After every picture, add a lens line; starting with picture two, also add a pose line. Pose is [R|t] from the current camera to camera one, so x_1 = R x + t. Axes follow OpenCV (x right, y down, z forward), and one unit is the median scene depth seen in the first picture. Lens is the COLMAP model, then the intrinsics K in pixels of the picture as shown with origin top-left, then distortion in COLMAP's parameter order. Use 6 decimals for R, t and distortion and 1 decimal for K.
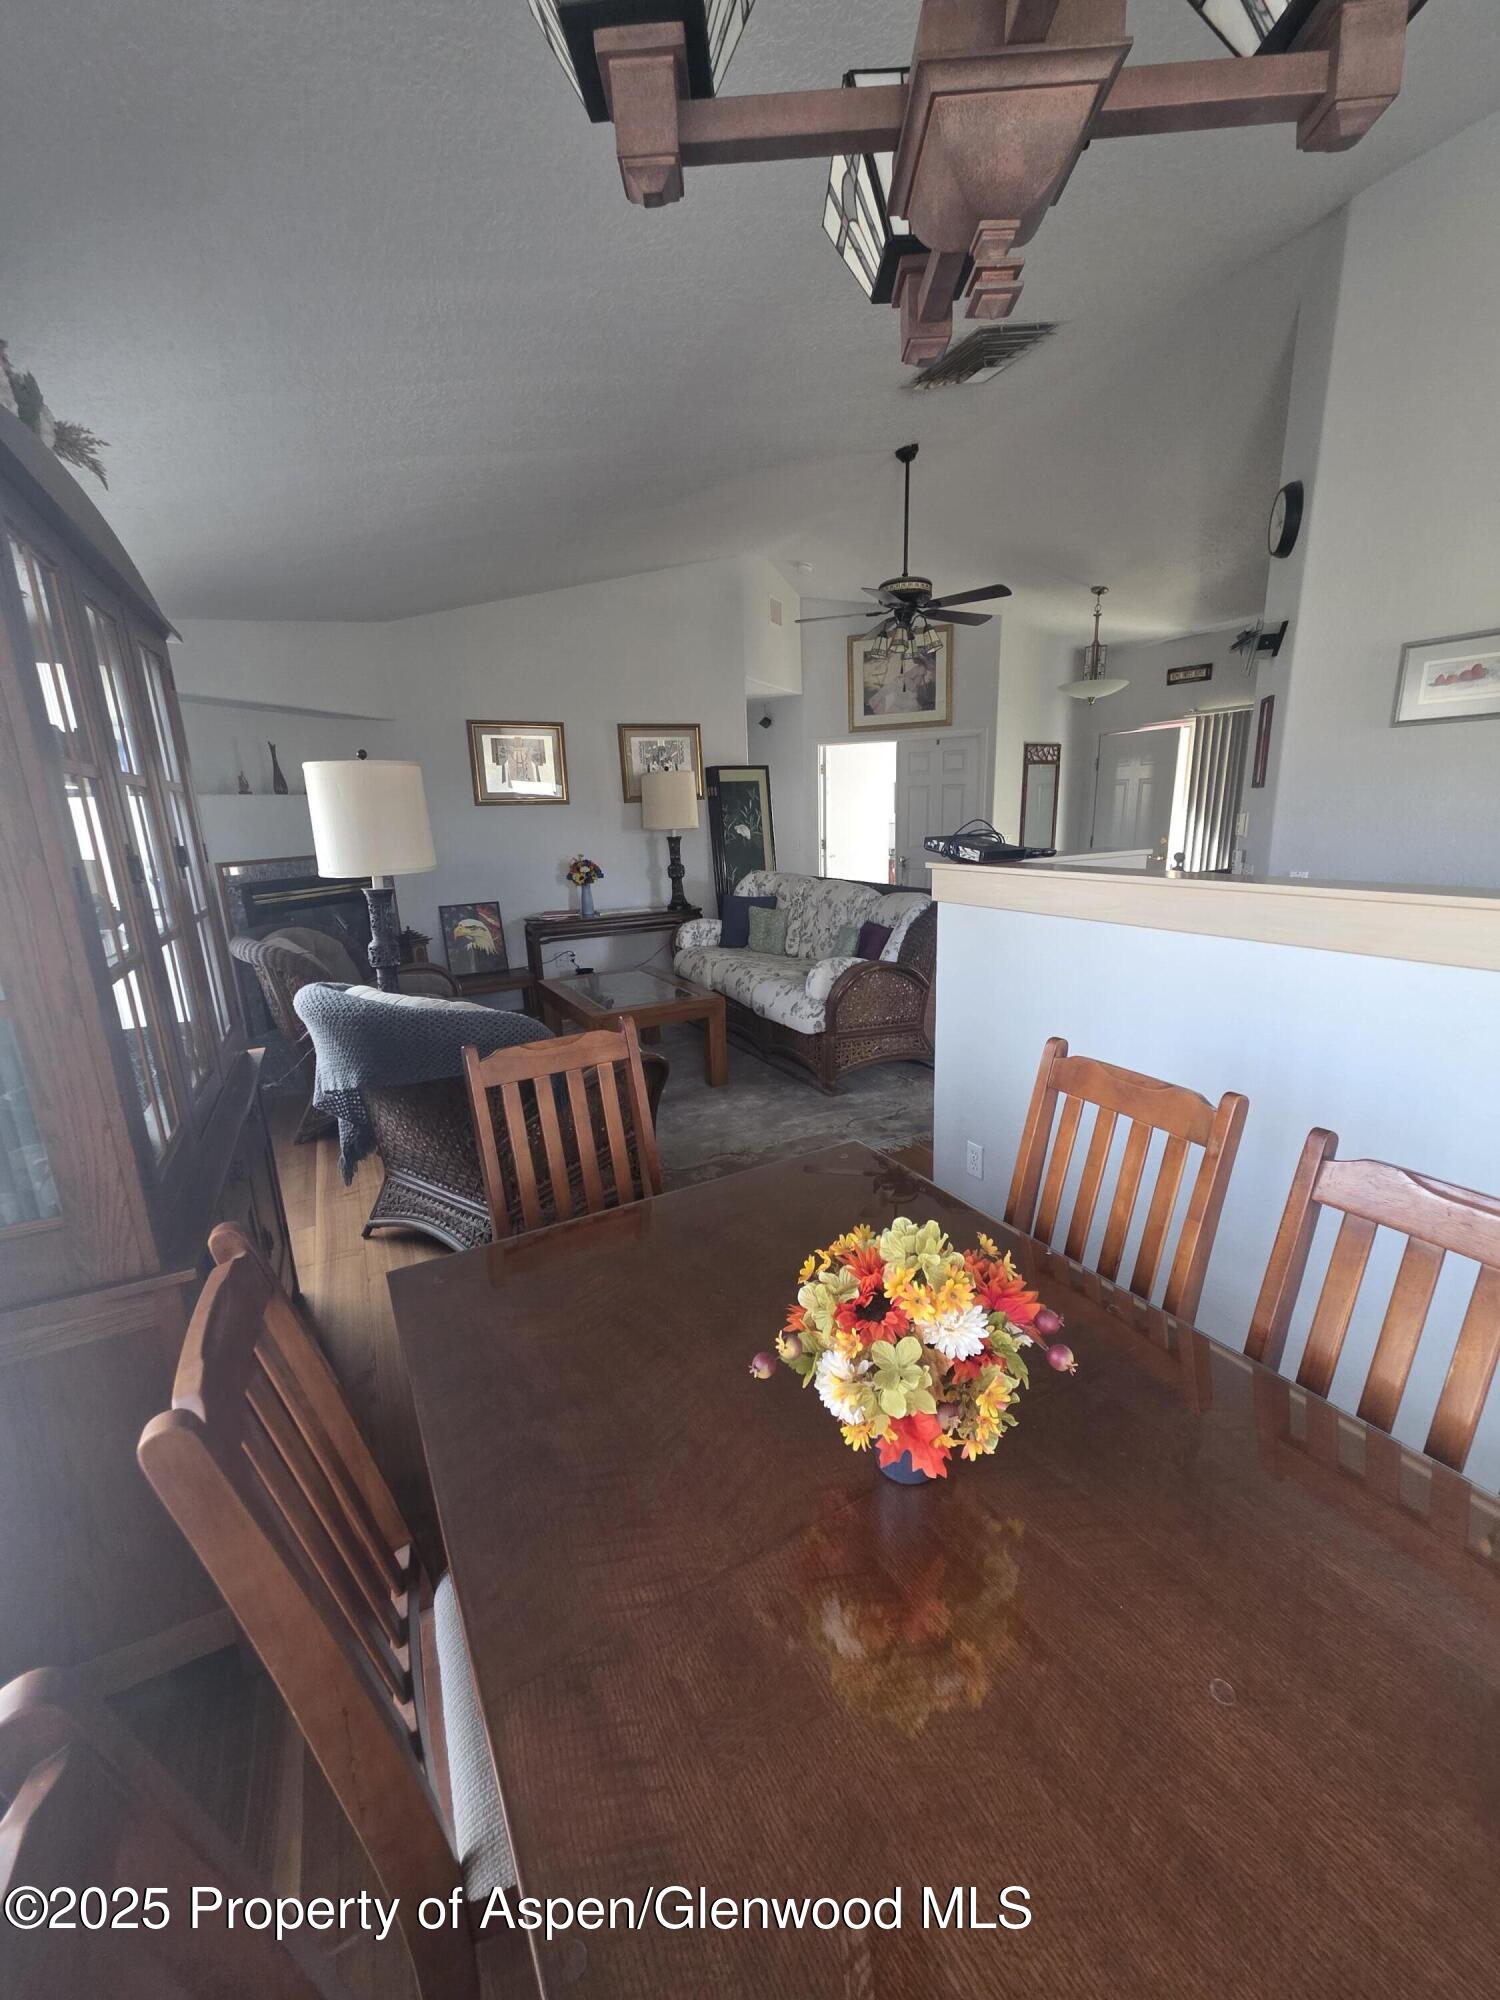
lens RADIAL K [[788.3, 0, 750.0], [0, 788.3, 1000.0], [0, 0, 1]] dist [0.001694, 0.000119]
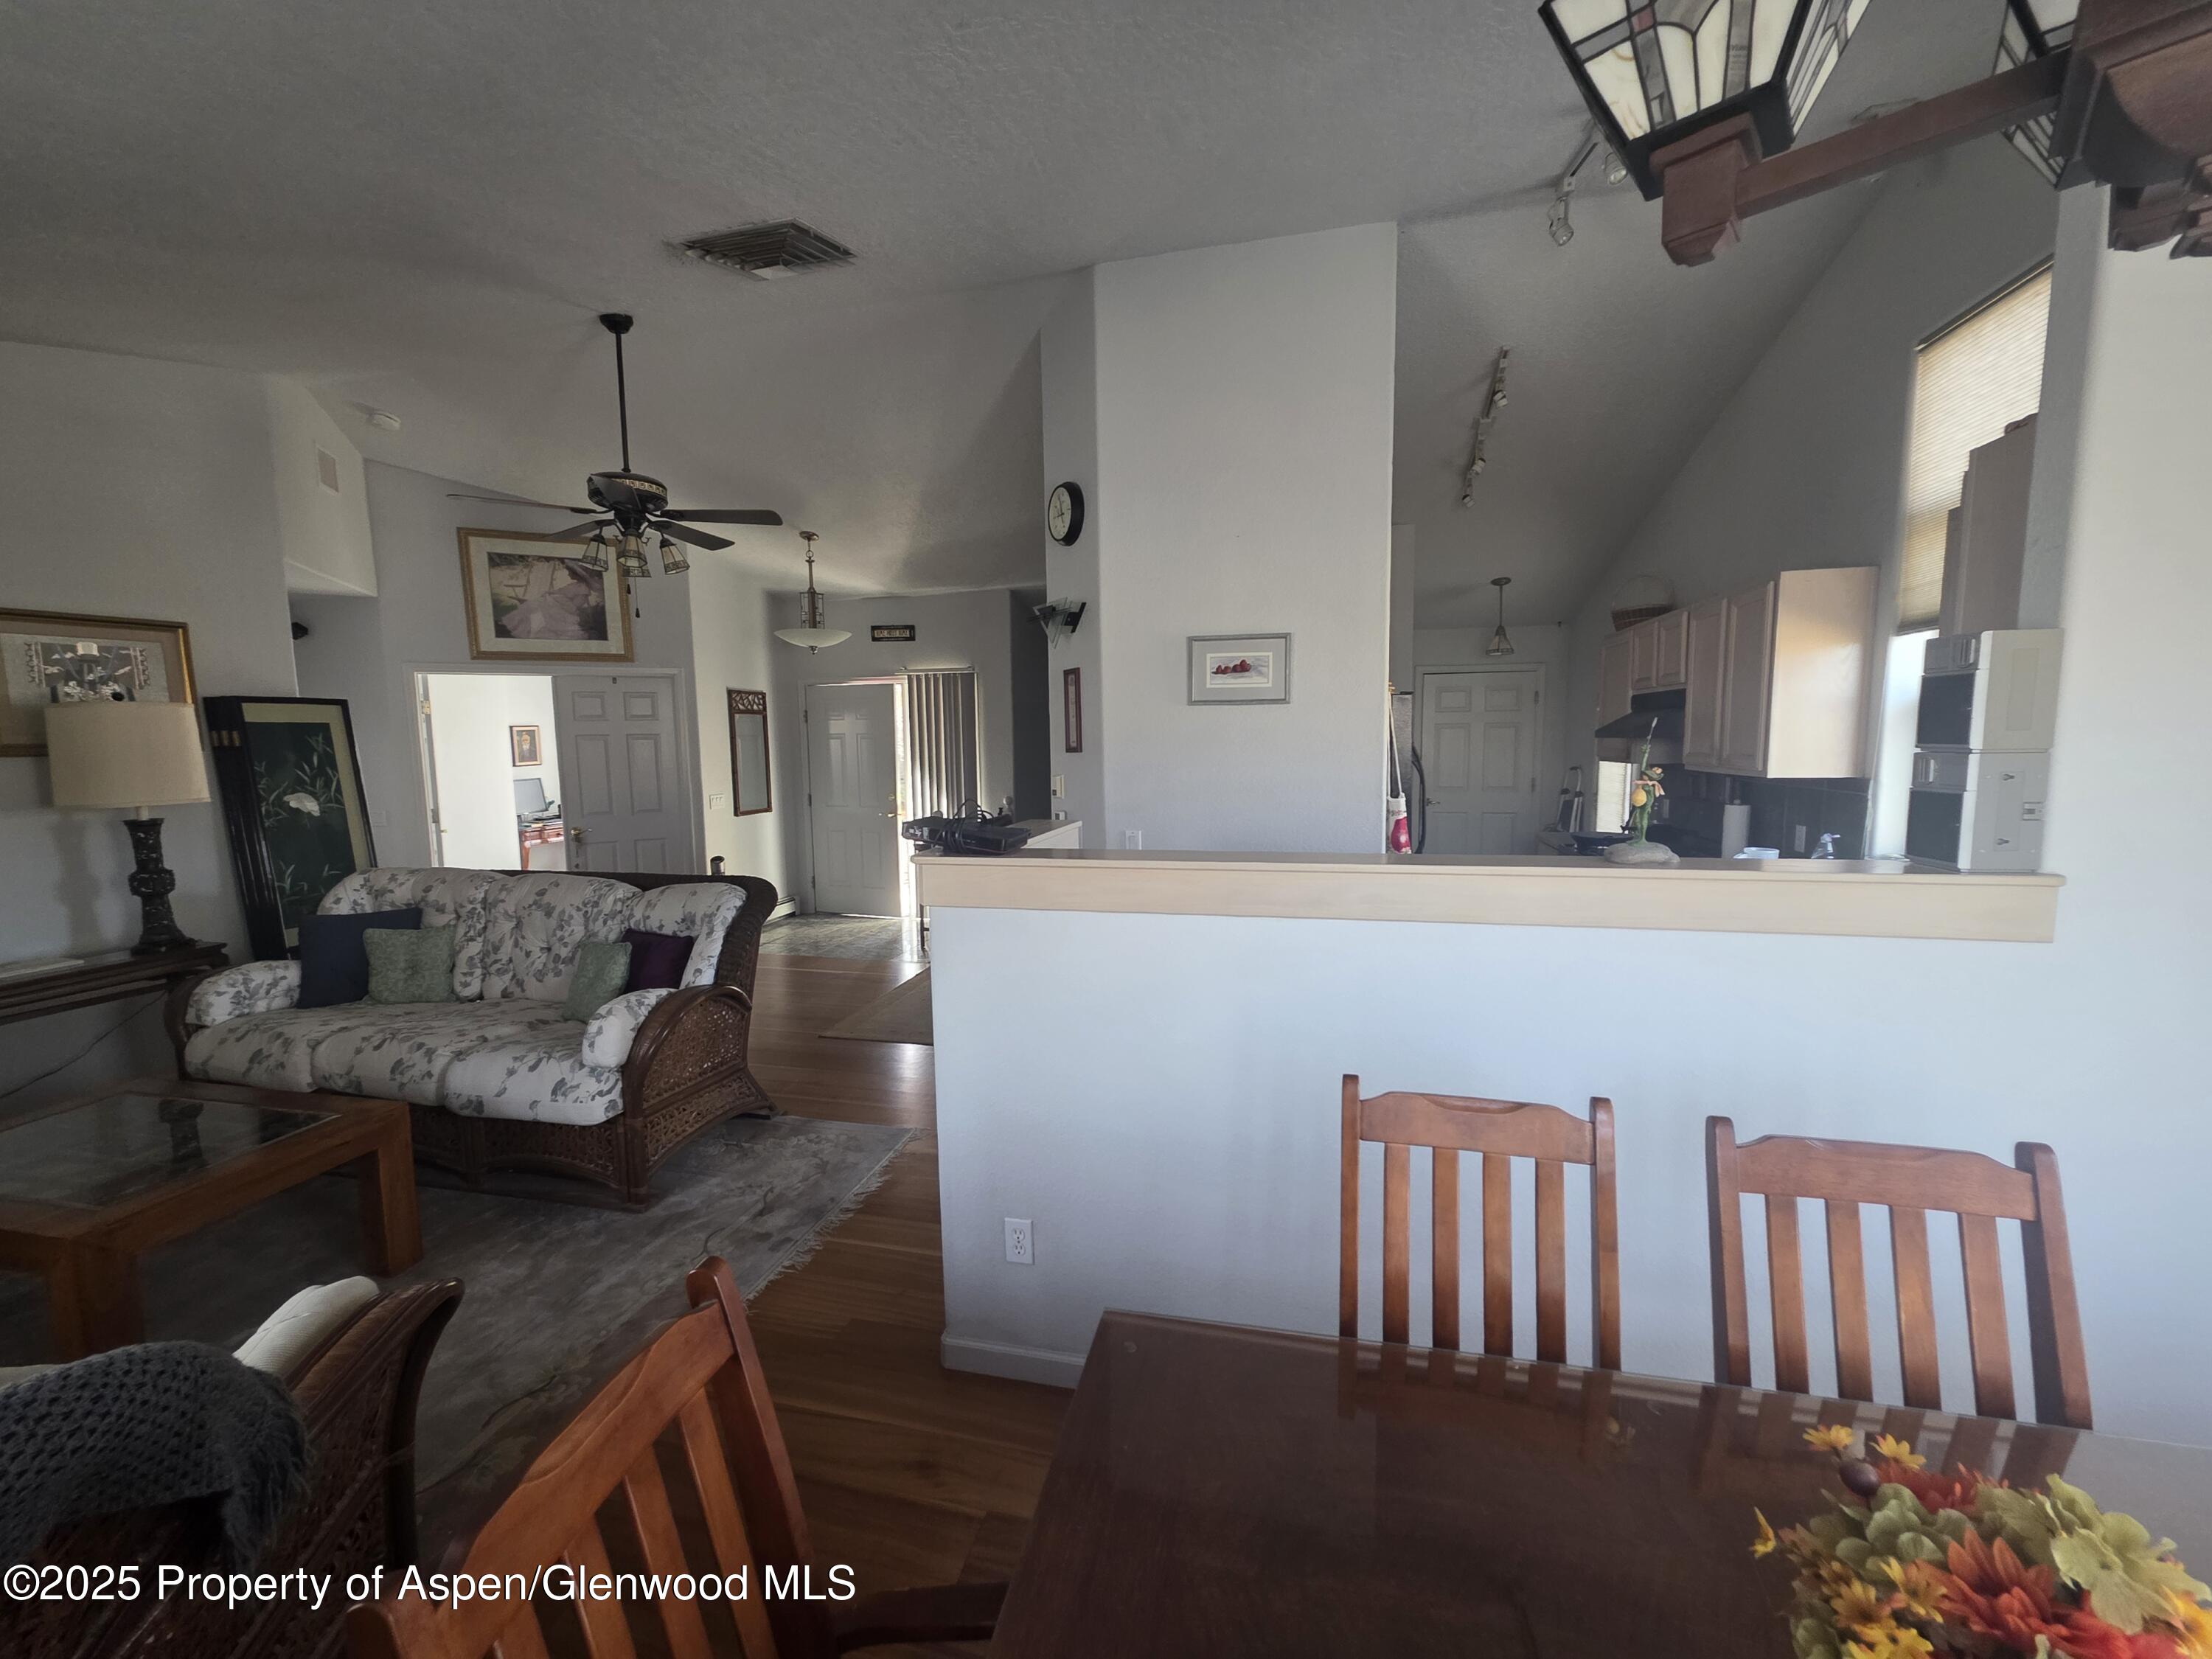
lens RADIAL K [[871.8, 0, 1107.5], [0, 871.8, 821.3], [0, 0, 1]] dist [0.001694, 0.000119]
pose [[0.666236, -0.052237, 0.743909, -0.102908], [0.172365, 0.981319, -0.085460, -0.041938], [-0.725548, 0.185160, 0.662794, 0.127151]]
